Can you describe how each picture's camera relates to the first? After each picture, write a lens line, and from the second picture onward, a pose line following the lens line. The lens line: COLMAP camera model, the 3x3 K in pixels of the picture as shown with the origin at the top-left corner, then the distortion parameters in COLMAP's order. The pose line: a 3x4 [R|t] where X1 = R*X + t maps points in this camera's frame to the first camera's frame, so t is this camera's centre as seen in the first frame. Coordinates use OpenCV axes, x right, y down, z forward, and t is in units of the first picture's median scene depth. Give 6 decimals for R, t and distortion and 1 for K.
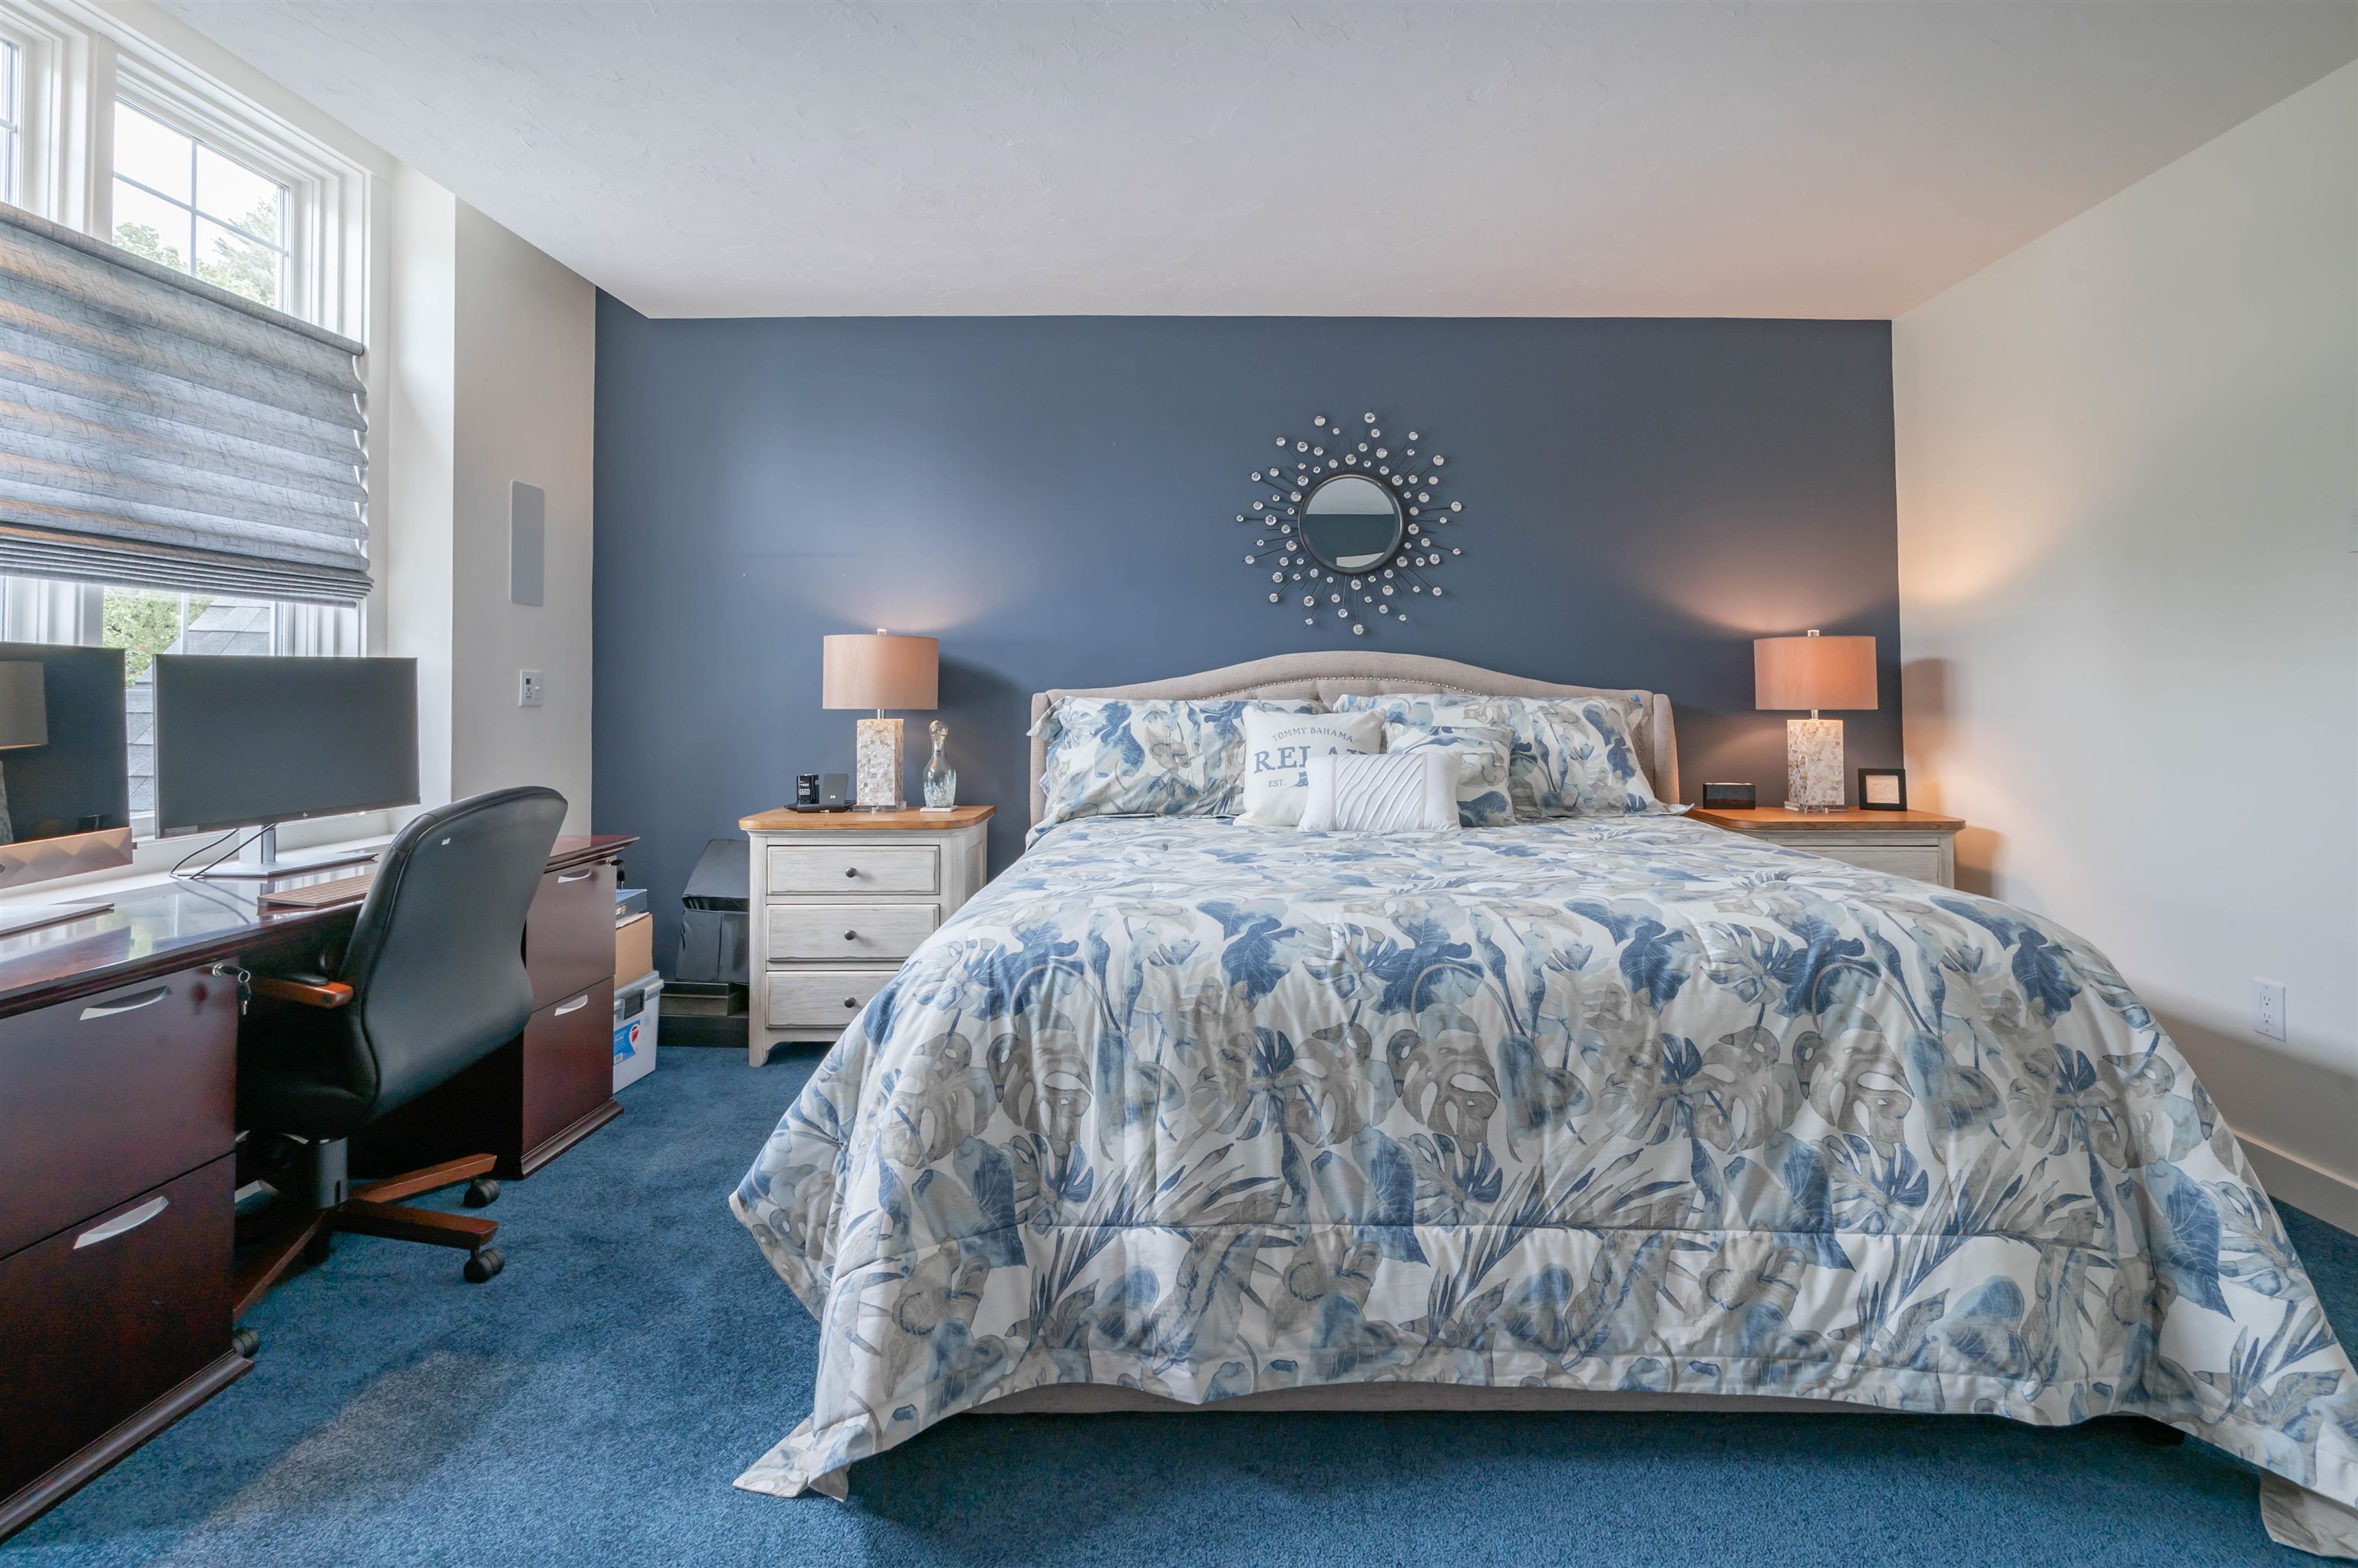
lens RADIAL K [[1168.4, 0, 1186.4], [0, 1168.4, 657.9], [0, 0, 1]] dist [-0.000071, 0.000824]
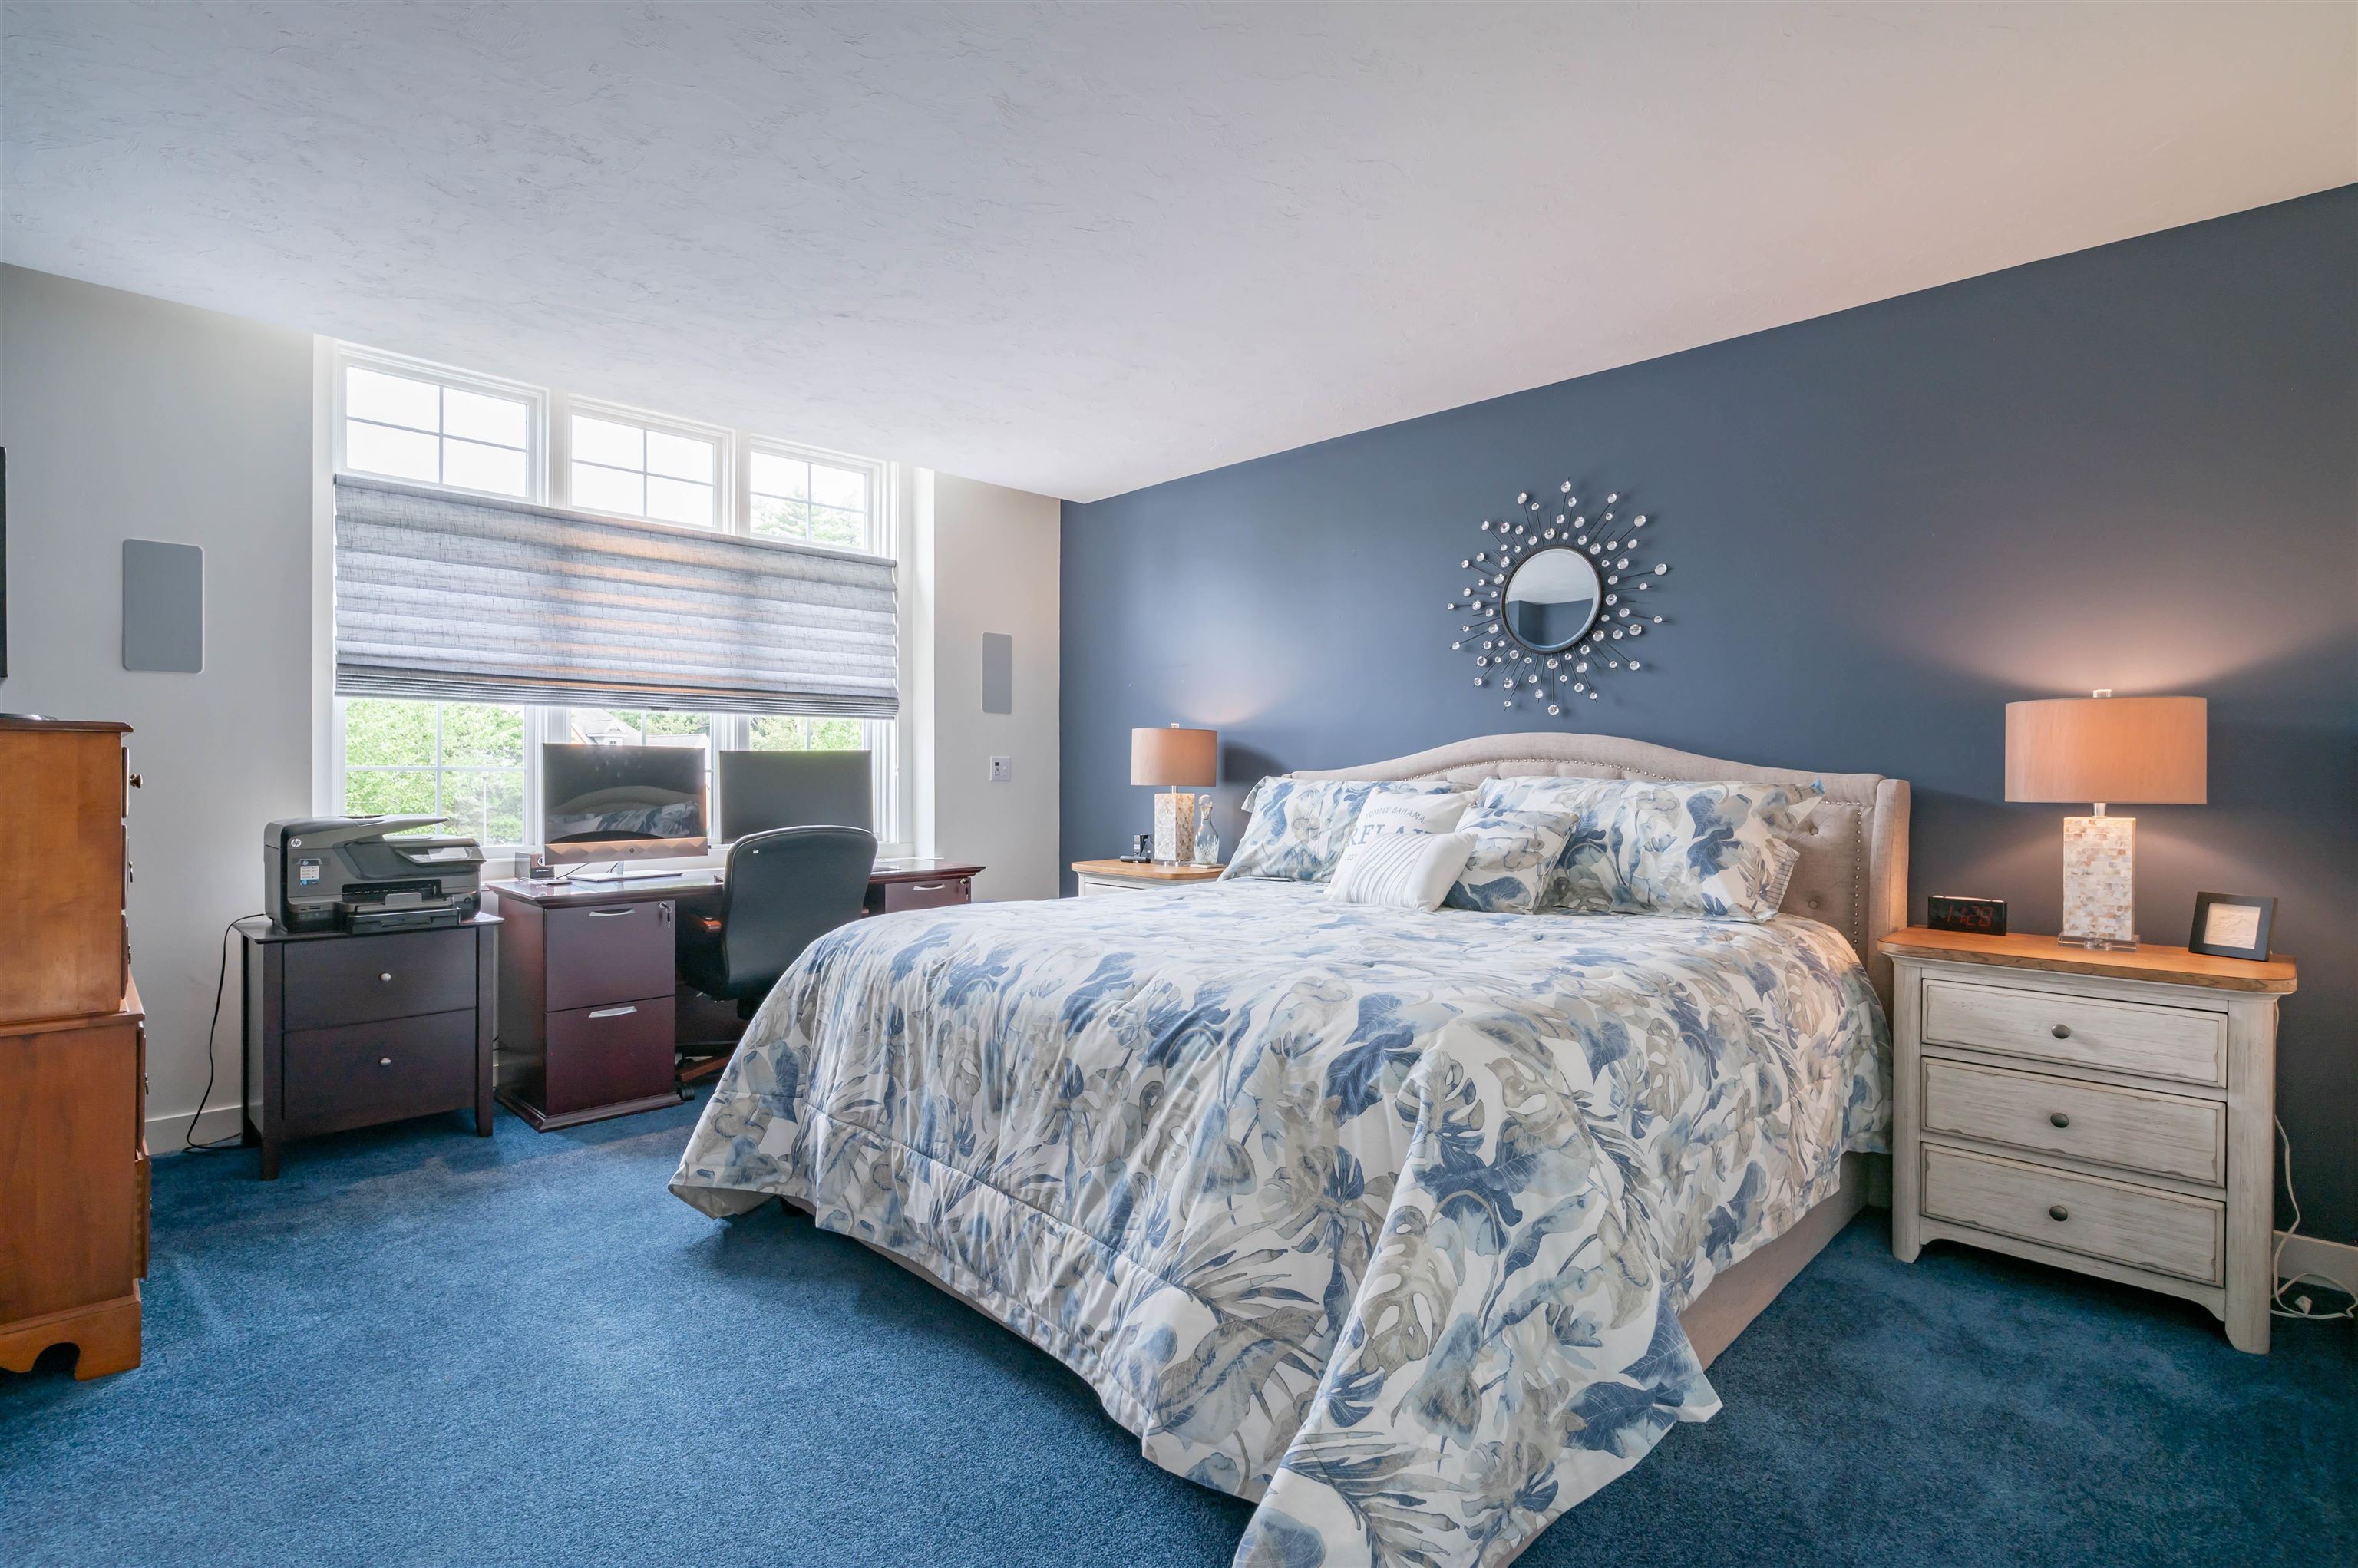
lens RADIAL K [[1115.4, 0, 1179.0], [0, 1115.4, 784.0], [0, 0, 1]] dist [-0.001966, 0.000035]
pose [[0.710164, 0.011491, -0.703942, 0.850719], [0.014317, 0.999424, 0.030758, 0.005891], [0.703891, -0.031922, 0.709591, 0.186069]]
